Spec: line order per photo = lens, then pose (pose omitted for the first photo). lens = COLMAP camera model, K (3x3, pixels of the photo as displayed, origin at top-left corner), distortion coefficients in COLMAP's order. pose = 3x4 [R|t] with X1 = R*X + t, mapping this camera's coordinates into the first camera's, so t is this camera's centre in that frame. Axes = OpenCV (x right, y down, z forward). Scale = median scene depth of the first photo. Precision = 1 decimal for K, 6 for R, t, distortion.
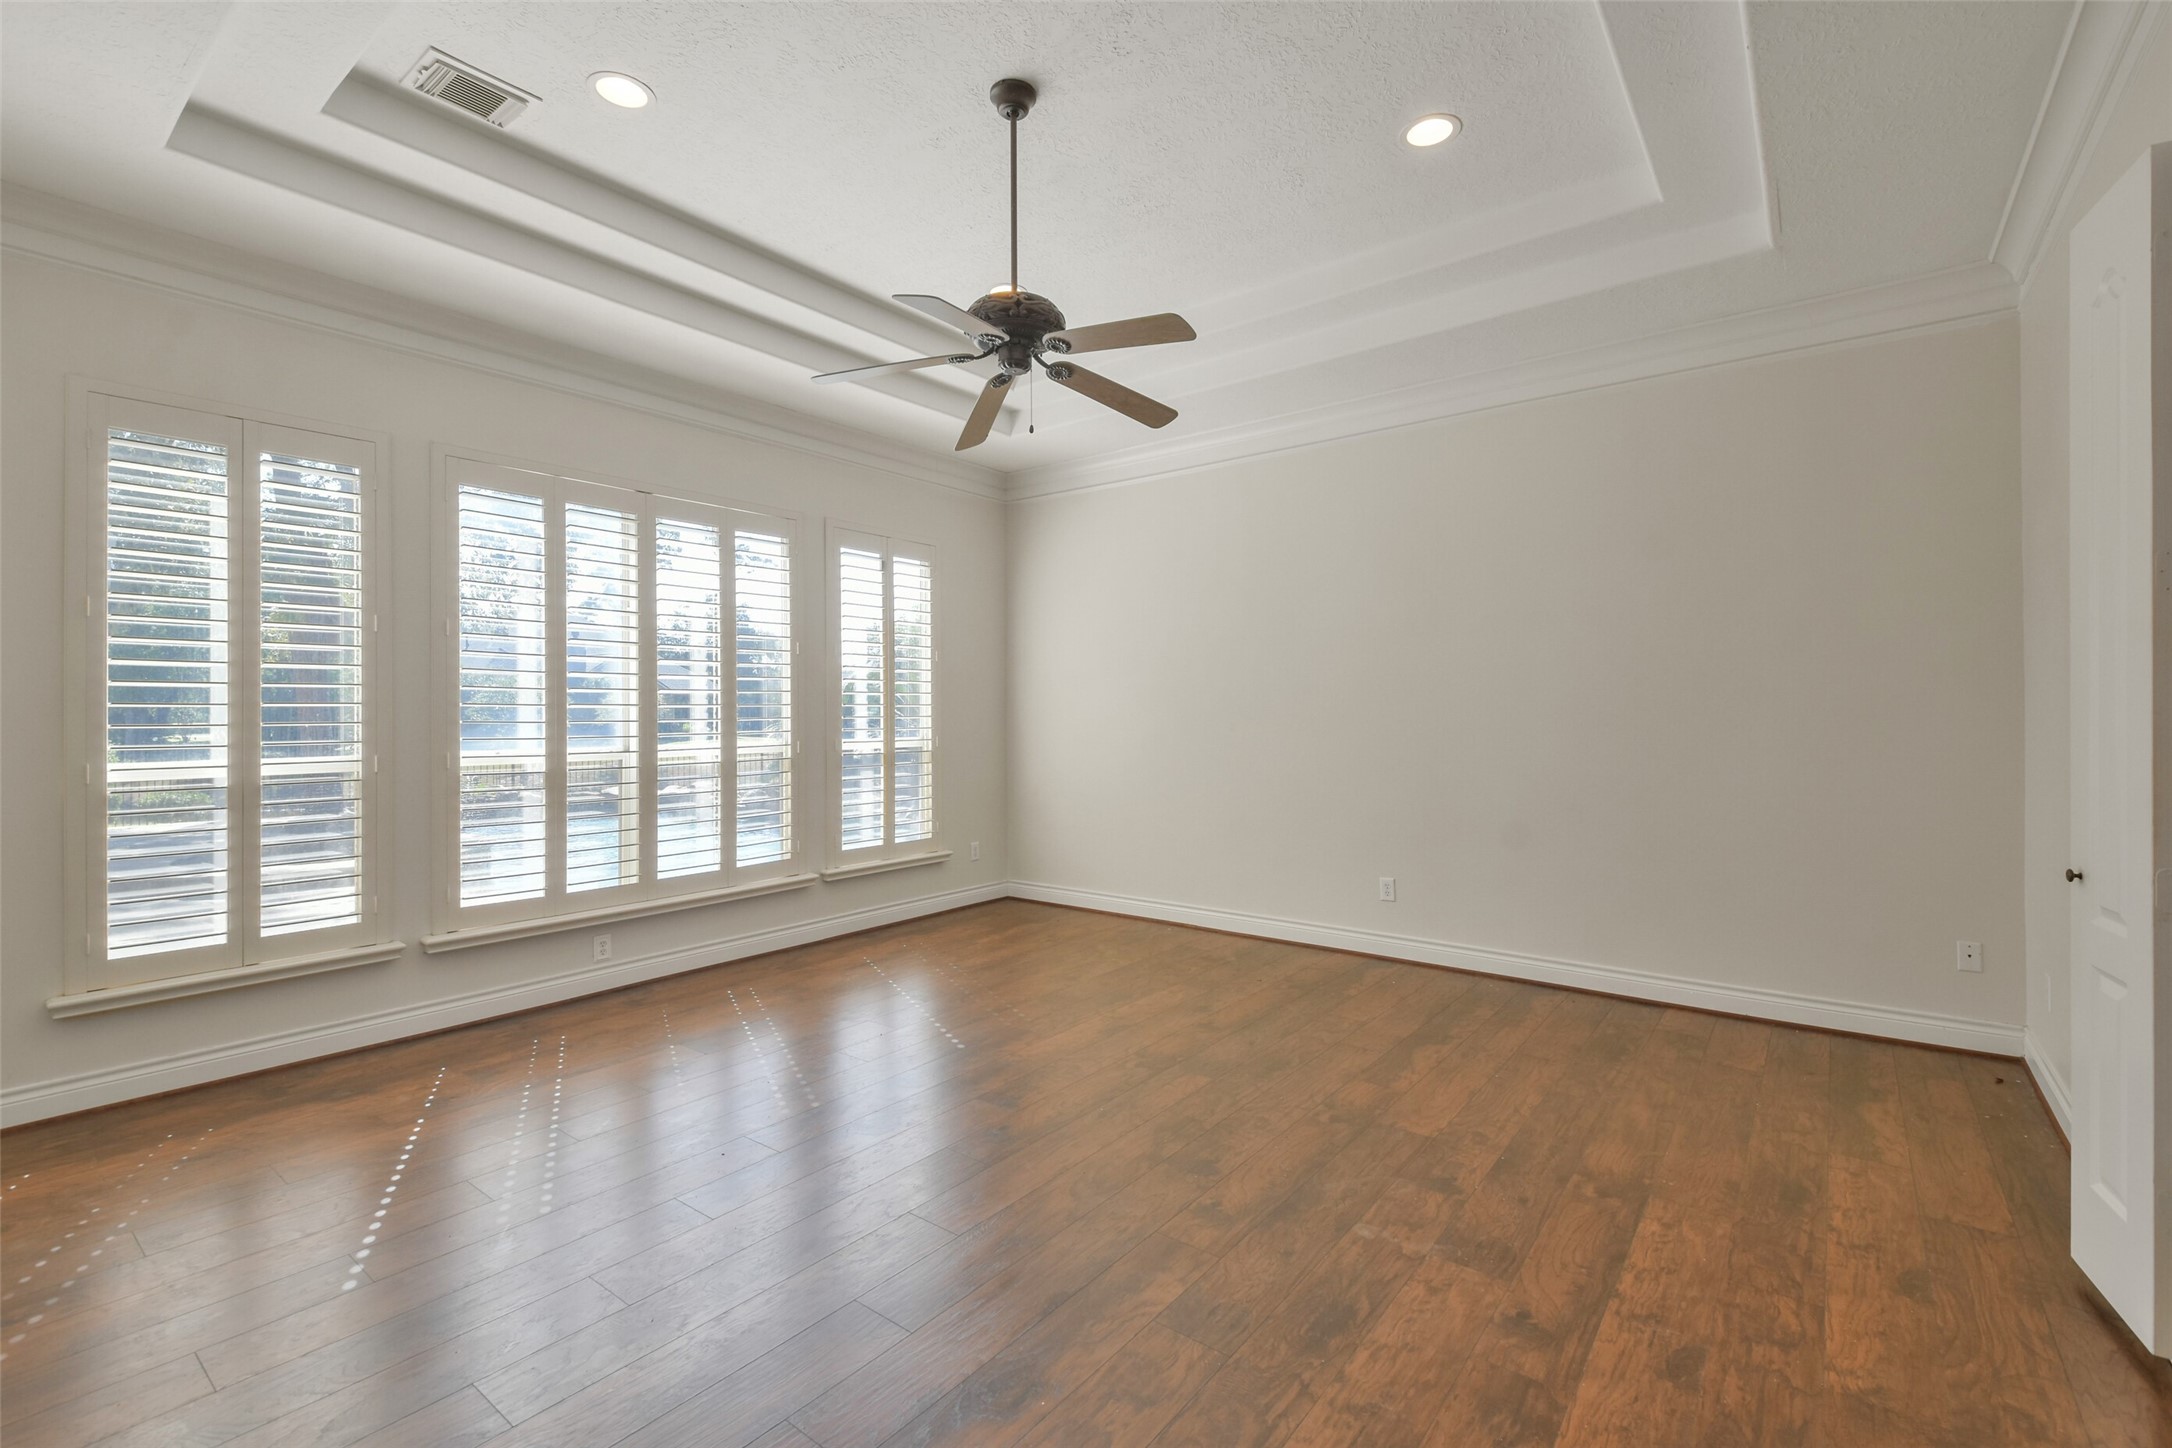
lens RADIAL K [[964.0, 0, 1083.8], [0, 964.0, 725.6], [0, 0, 1]] dist [0.012367, -0.006375]
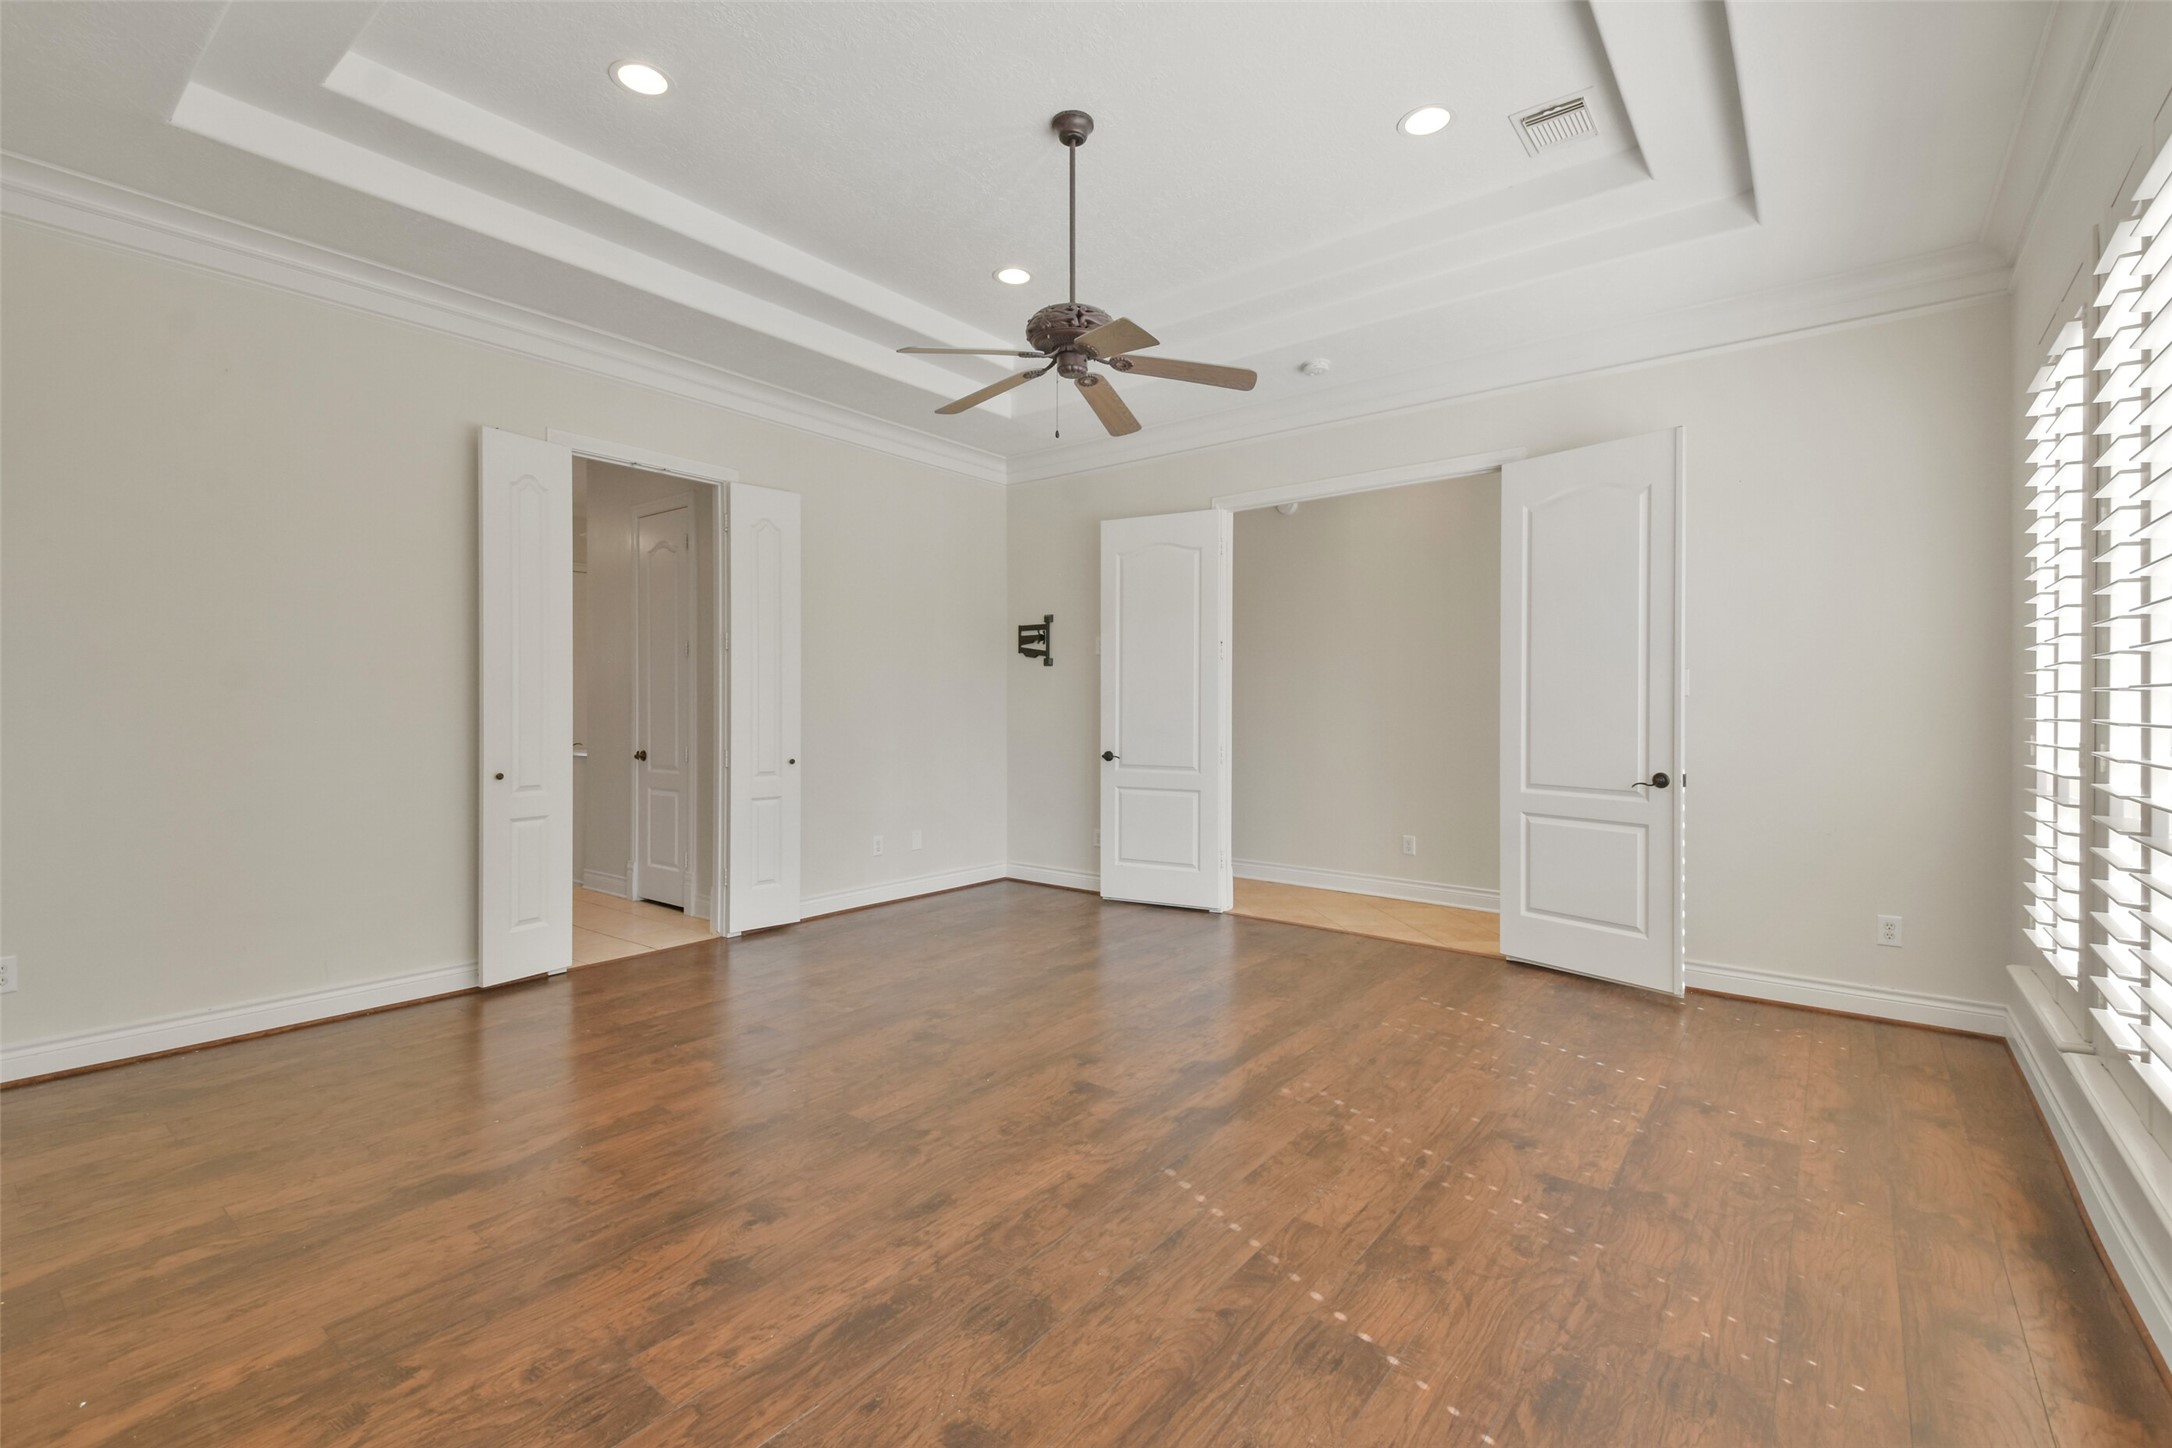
lens RADIAL K [[964.0, 0, 1083.4], [0, 964.0, 711.0], [0, 0, 1]] dist [0.012367, -0.006375]
pose [[-0.999988, -0.000134, 0.004814, -0.086300], [-0.000074, 0.999923, 0.012420, 0.002245], [-0.004816, 0.012420, -0.999911, 2.021434]]
